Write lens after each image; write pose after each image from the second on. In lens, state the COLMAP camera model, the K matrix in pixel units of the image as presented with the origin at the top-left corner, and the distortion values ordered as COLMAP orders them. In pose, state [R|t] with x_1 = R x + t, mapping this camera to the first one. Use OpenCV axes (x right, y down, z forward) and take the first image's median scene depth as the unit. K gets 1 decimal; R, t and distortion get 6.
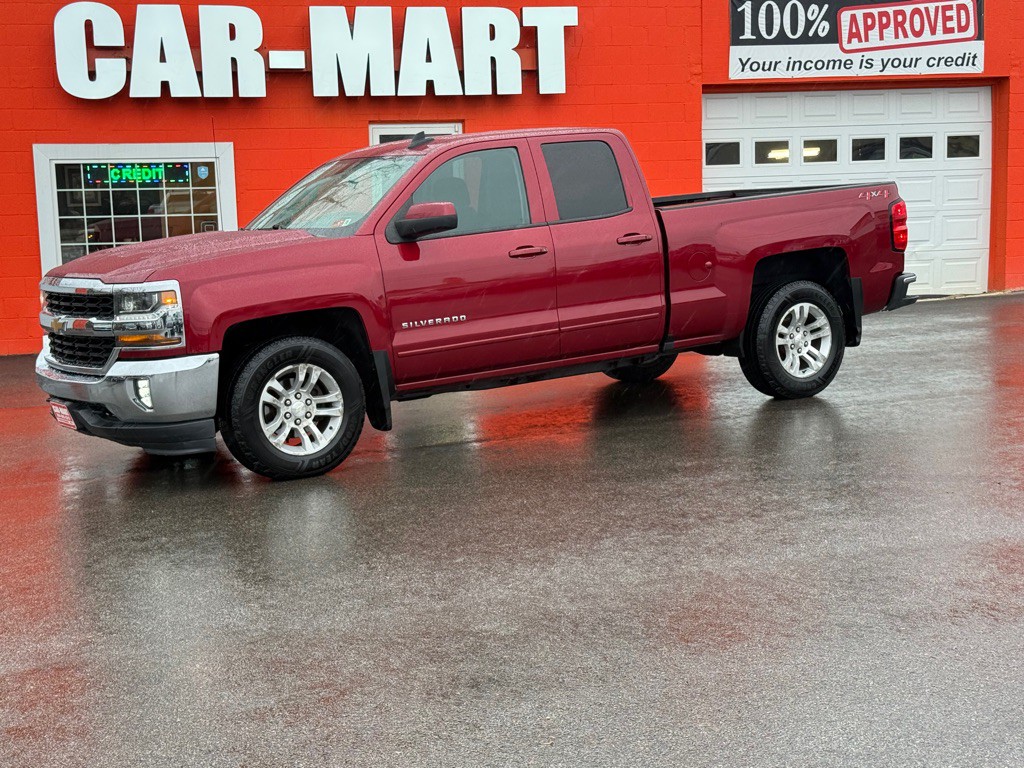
lens RADIAL K [[1581.3, 0, 508.8], [0, 1581.3, 370.0], [0, 0, 1]] dist [0.176368, -0.058292]
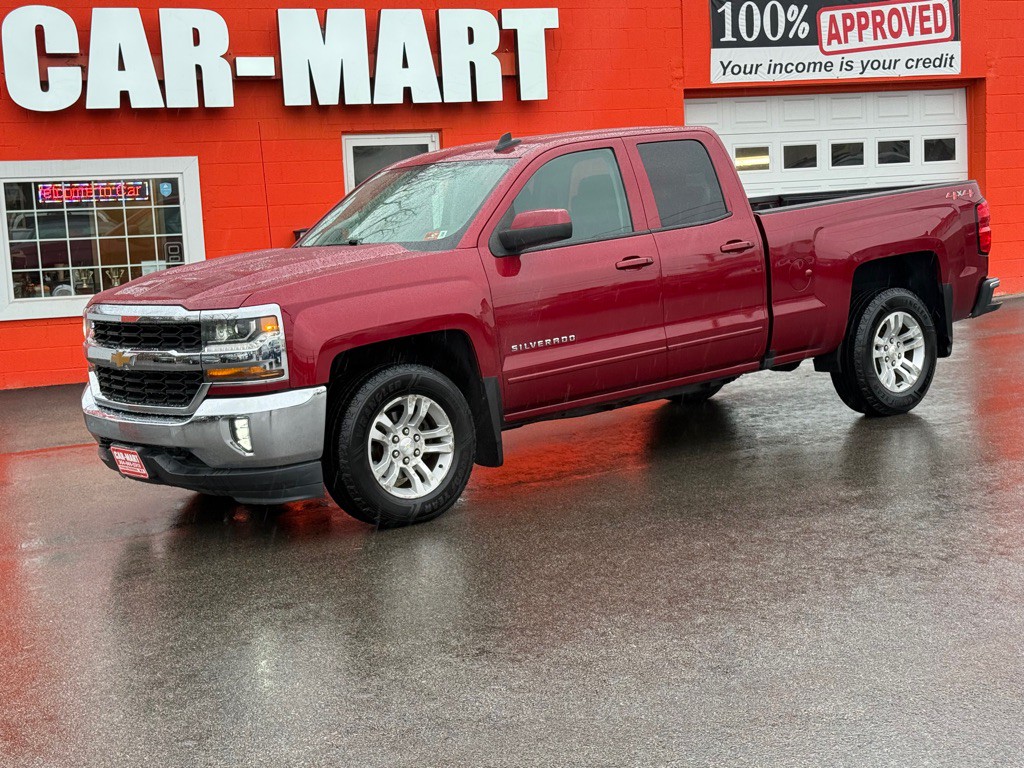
lens RADIAL K [[1581.3, 0, 508.8], [0, 1581.3, 370.0], [0, 0, 1]] dist [0.176368, -0.058292]
pose [[0.994827, -0.030063, 0.097030, -0.090221], [0.031214, 0.999459, -0.010362, -0.003862], [-0.096666, 0.013337, 0.995228, 0.065115]]
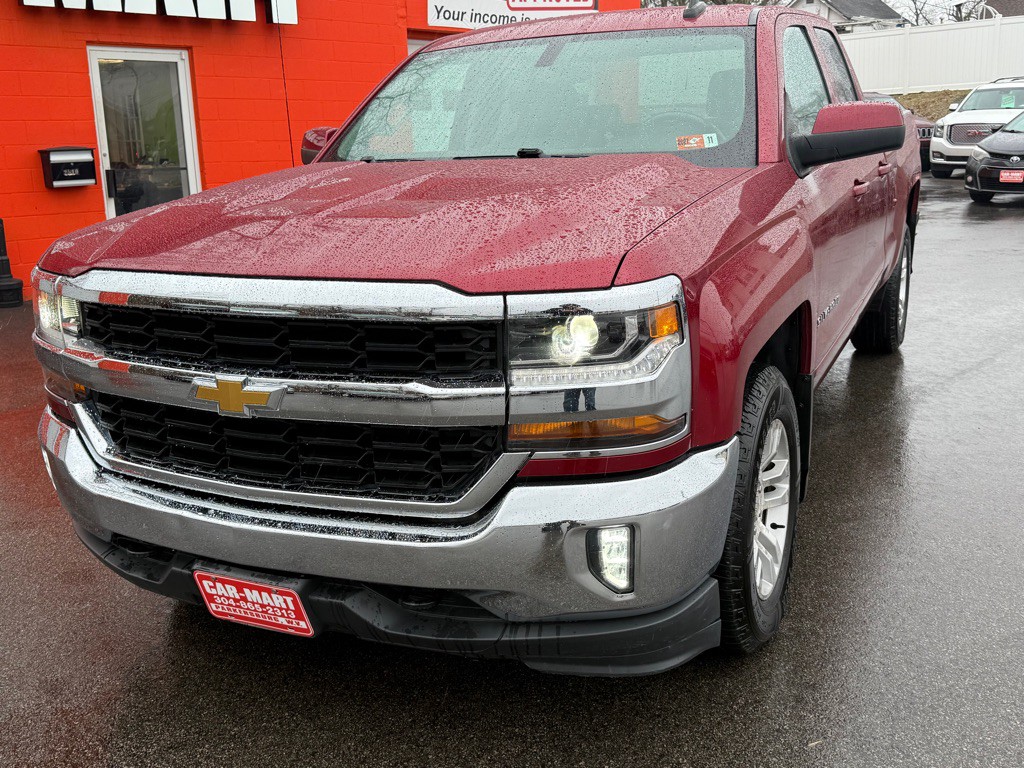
lens RADIAL K [[982.6, 0, 512.0], [0, 982.6, 384.0], [0, 0, 1]] dist [0.125252, -0.223550]
pose [[0.849314, -0.118302, 0.514460, -0.202691], [0.057087, 0.989433, 0.133280, -0.035023], [-0.524791, -0.083827, 0.847093, 0.434773]]
